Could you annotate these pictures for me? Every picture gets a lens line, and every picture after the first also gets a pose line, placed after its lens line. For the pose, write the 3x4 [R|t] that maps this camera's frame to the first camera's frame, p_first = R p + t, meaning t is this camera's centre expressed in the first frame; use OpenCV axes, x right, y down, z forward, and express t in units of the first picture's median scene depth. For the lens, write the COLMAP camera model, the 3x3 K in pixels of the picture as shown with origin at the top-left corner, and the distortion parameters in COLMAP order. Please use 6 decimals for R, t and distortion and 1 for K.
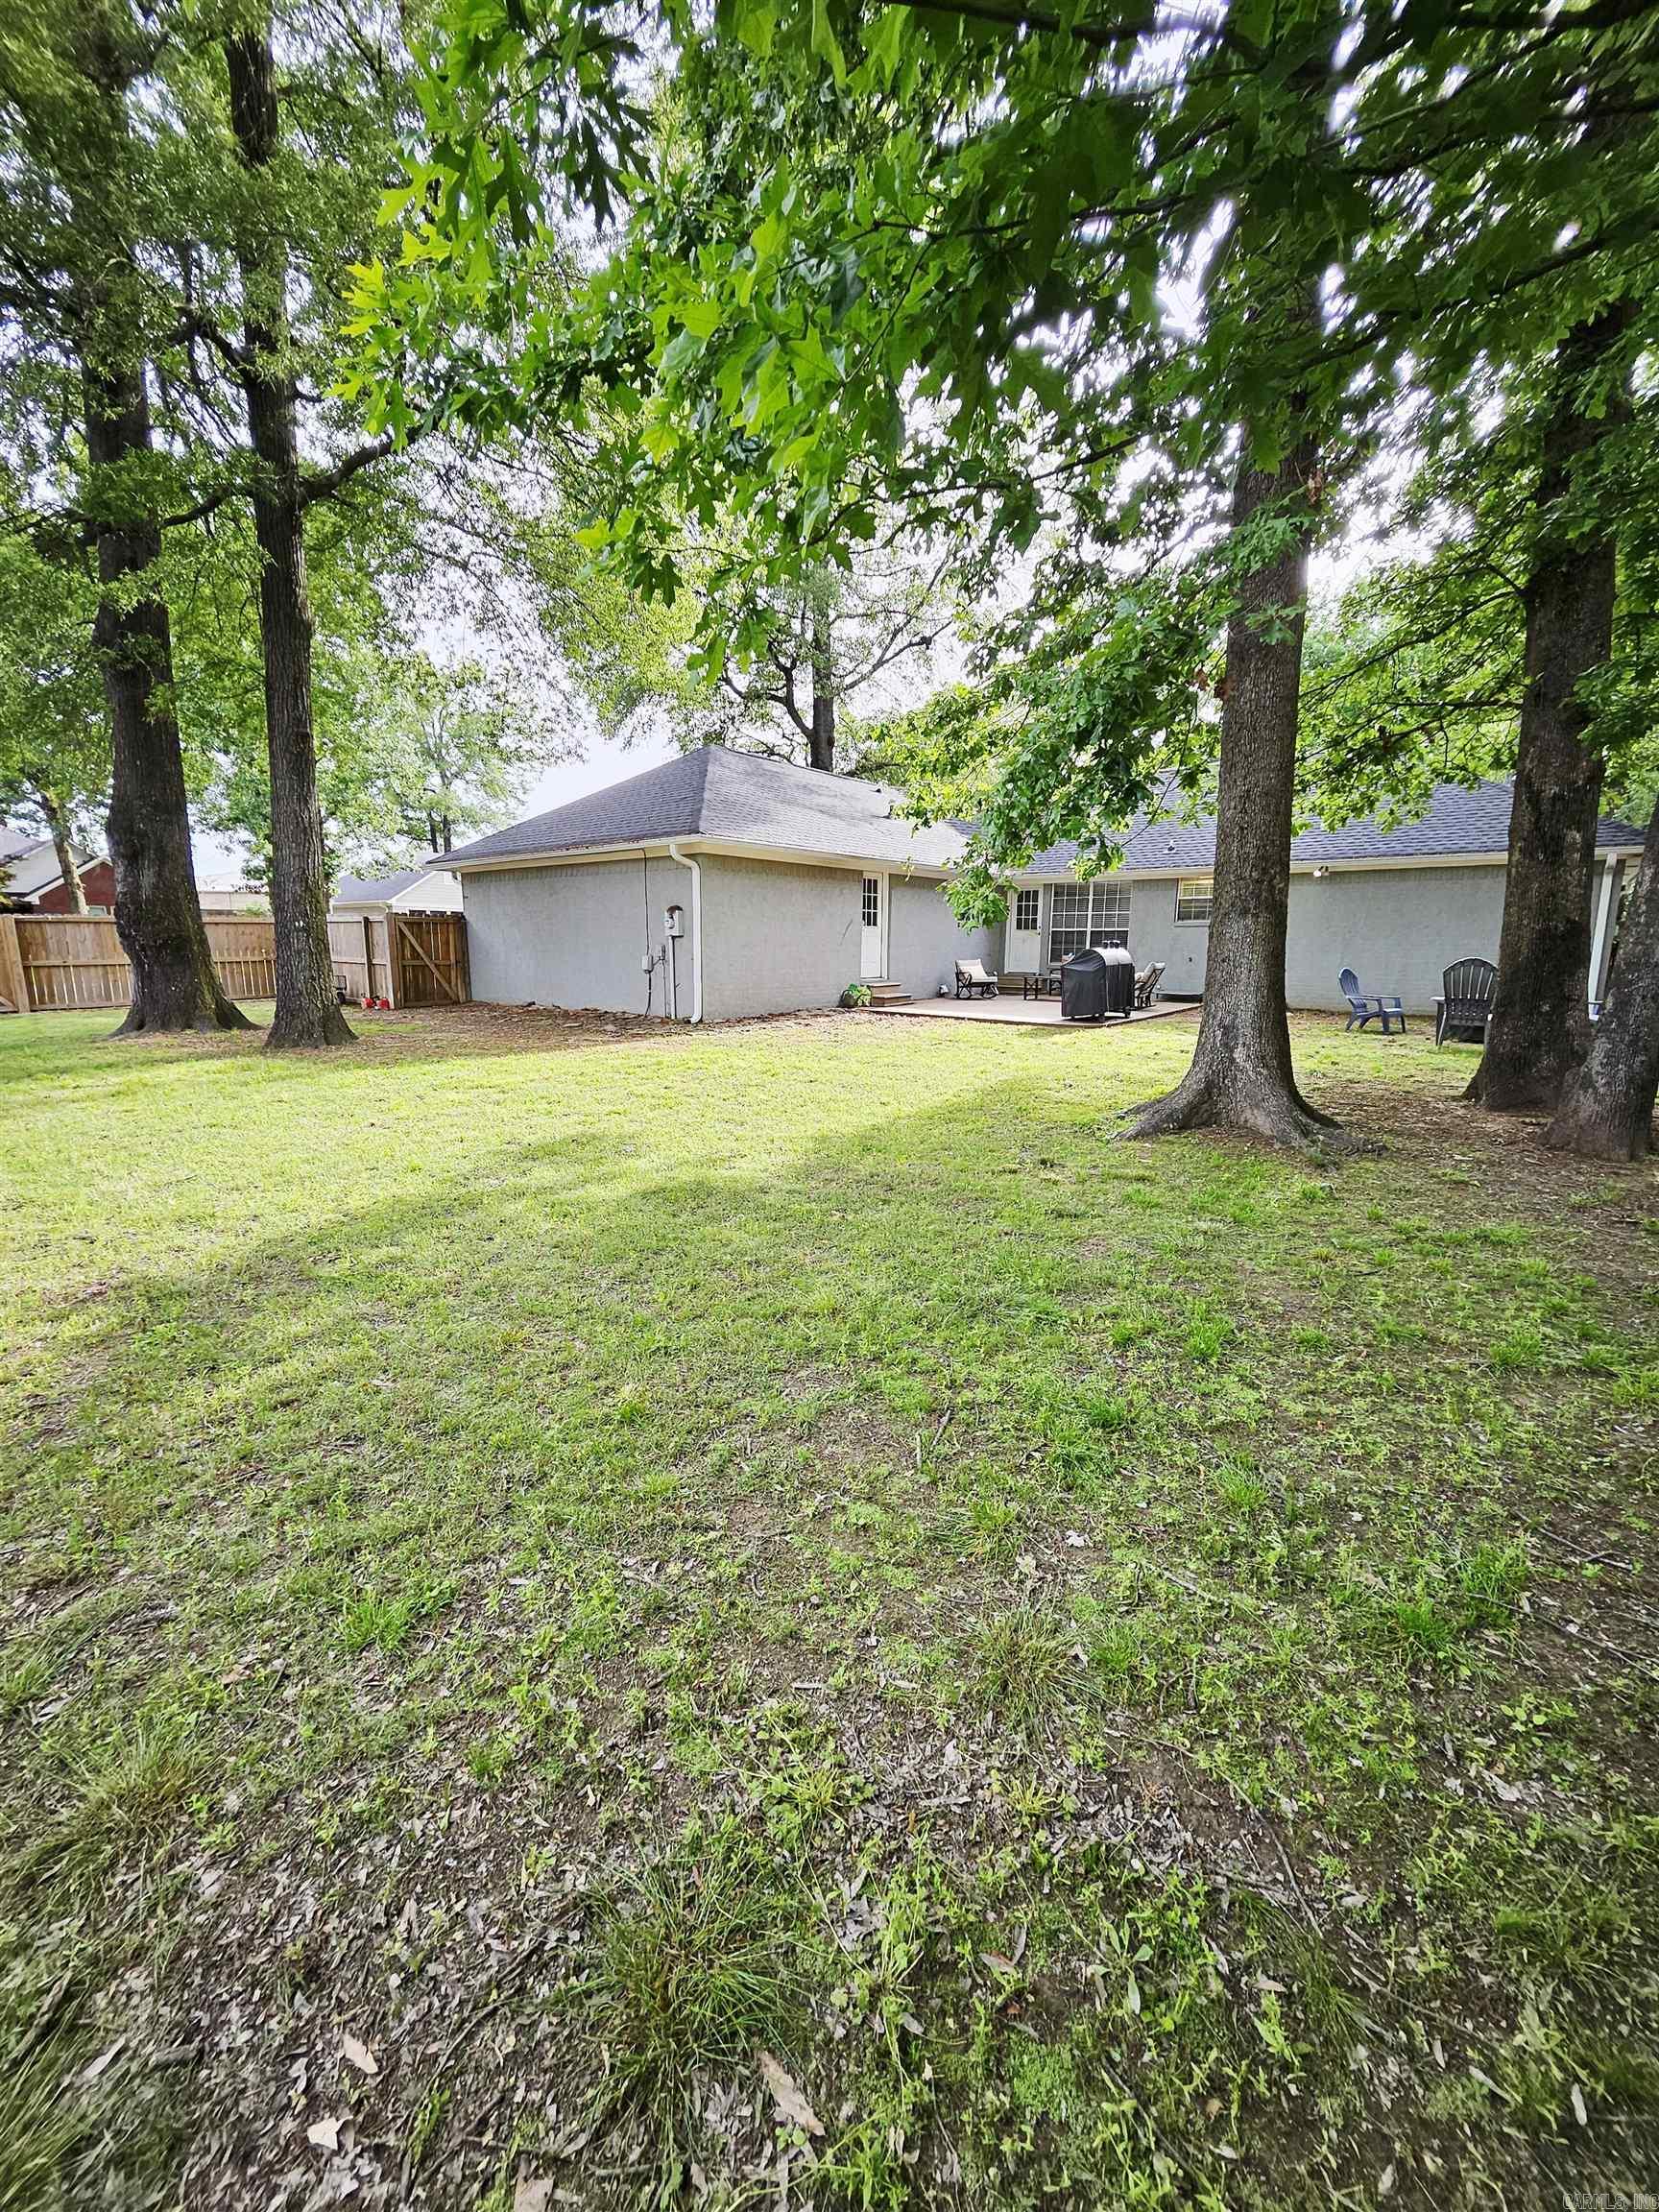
lens RADIAL K [[879.7, 0, 834.8], [0, 879.7, 1106.0], [0, 0, 1]] dist [-0.000813, 0.003064]
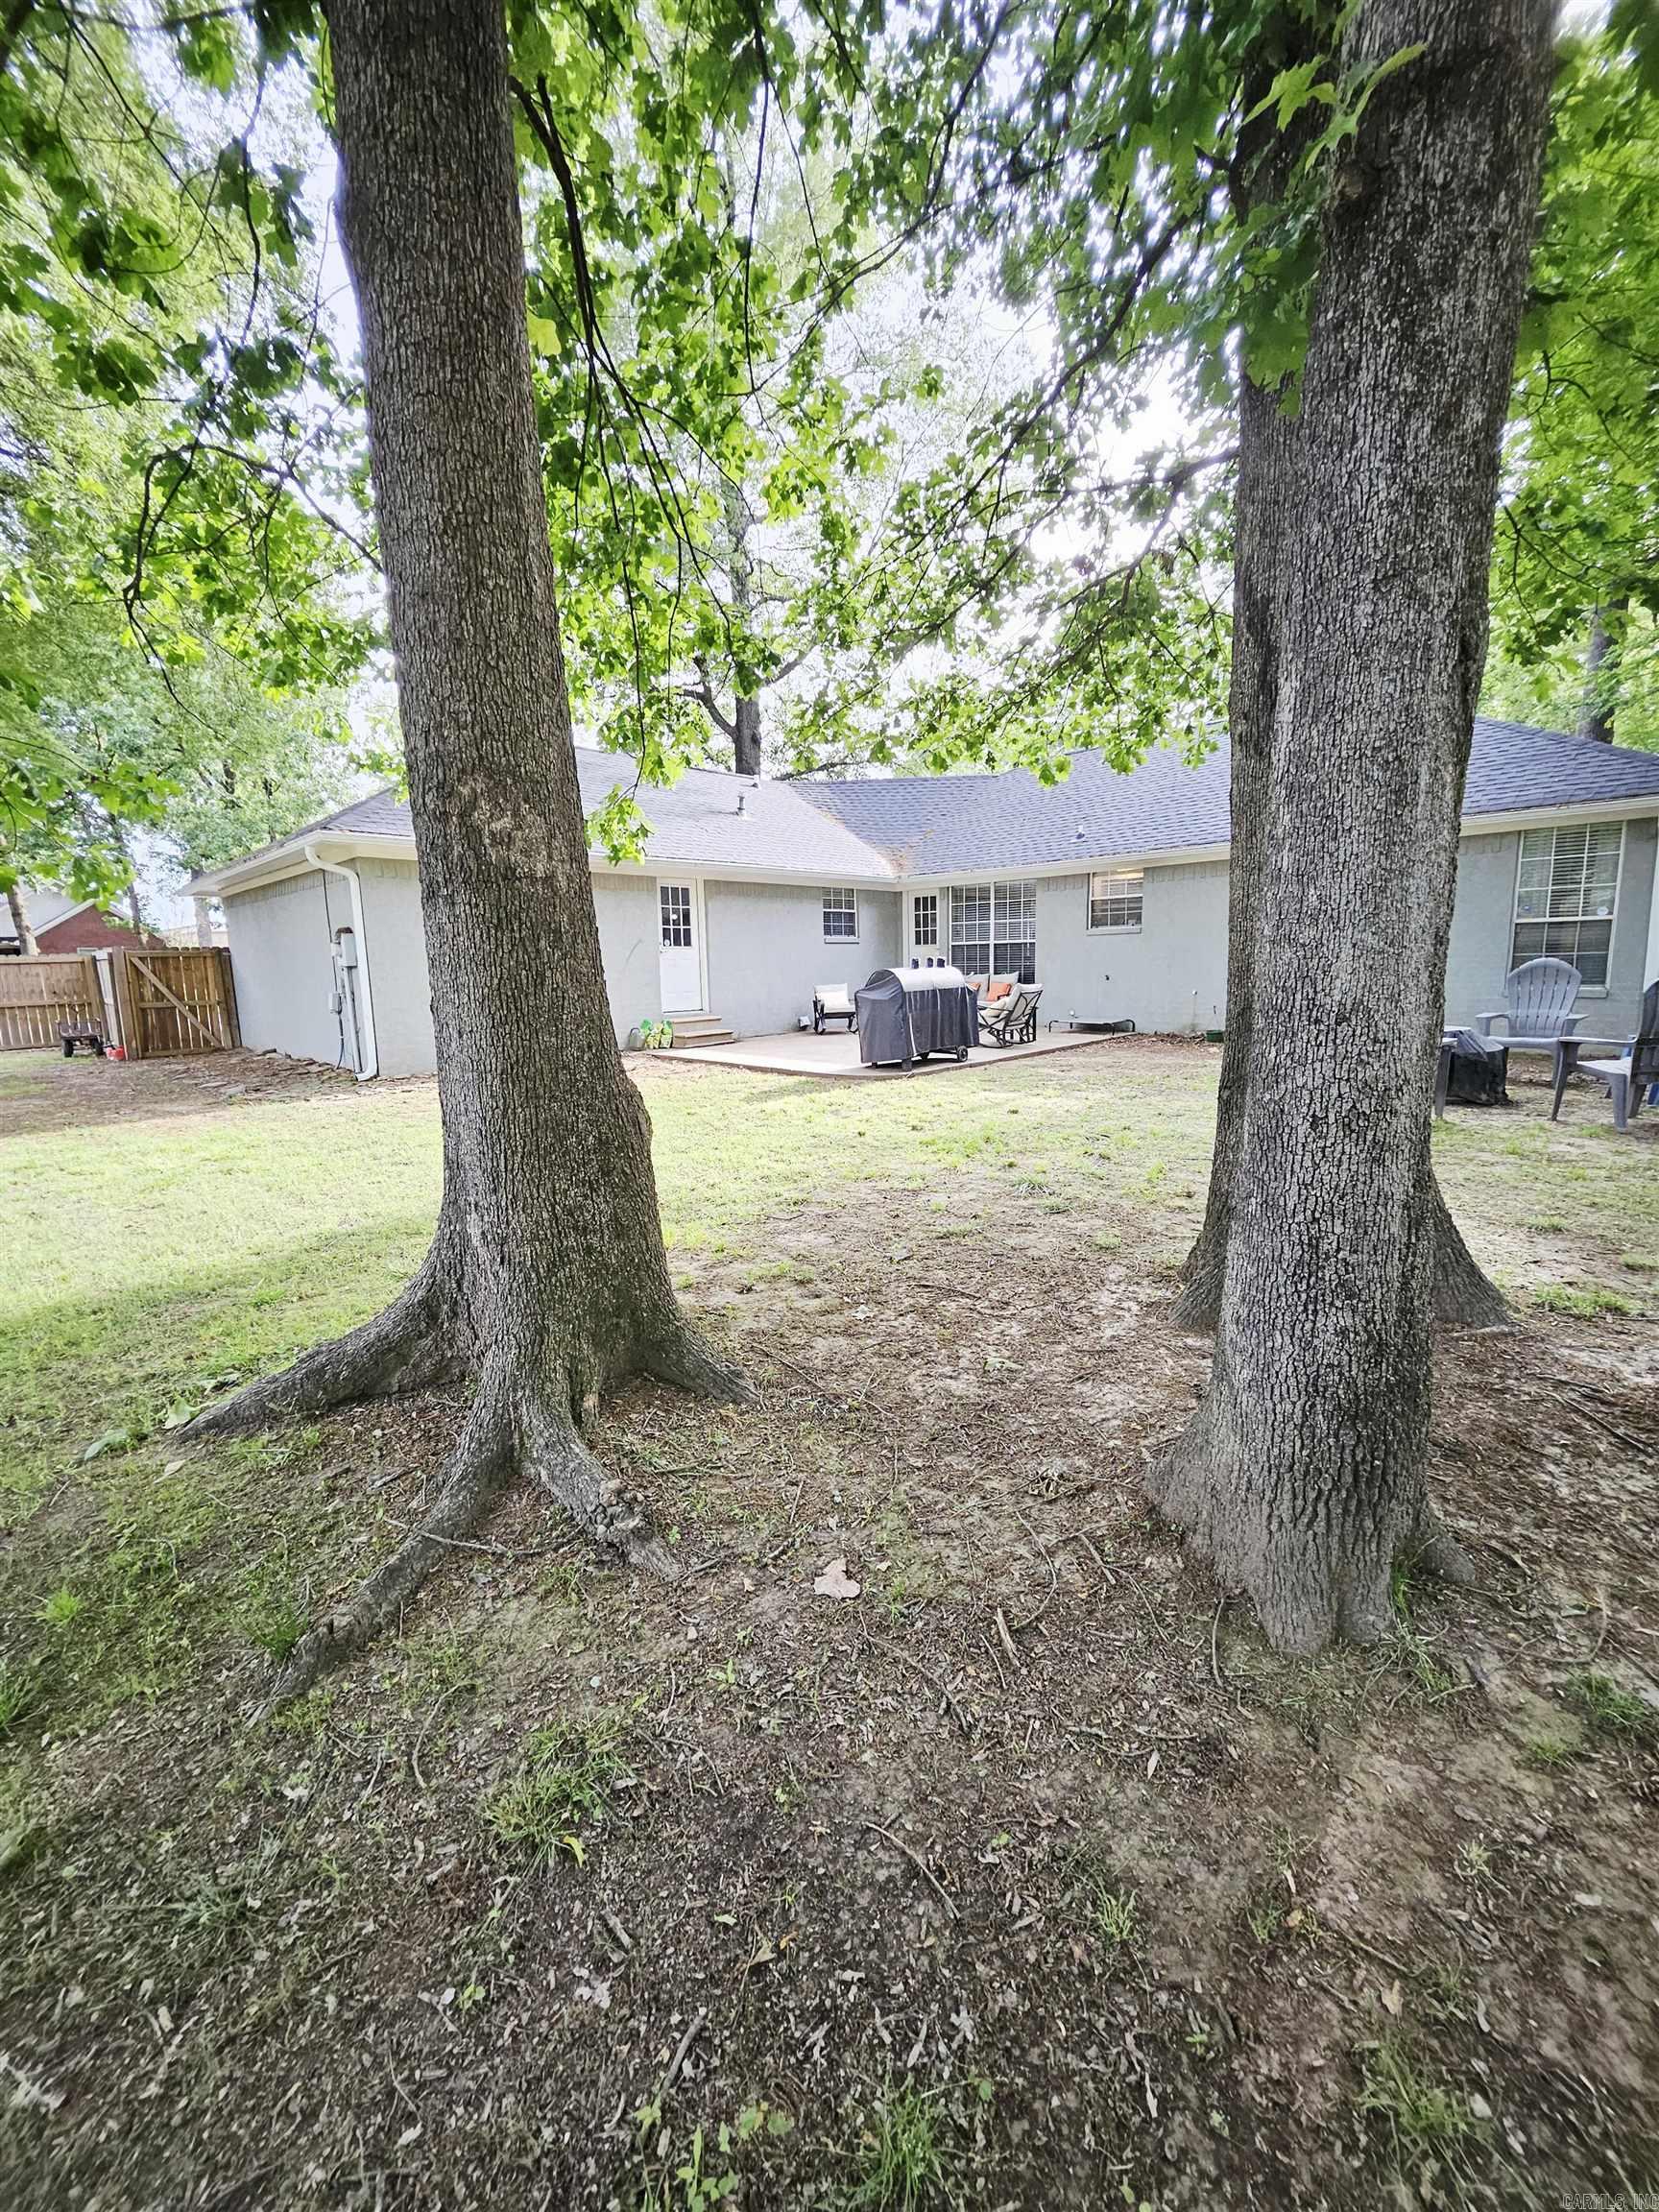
lens RADIAL K [[879.7, 0, 824.2], [0, 879.7, 1098.4], [0, 0, 1]] dist [-0.000813, 0.003064]
pose [[0.993411, -0.010924, -0.114082, 0.258693], [0.007183, 0.999424, -0.033156, -0.038446], [0.114379, 0.032118, 0.992918, 0.223826]]
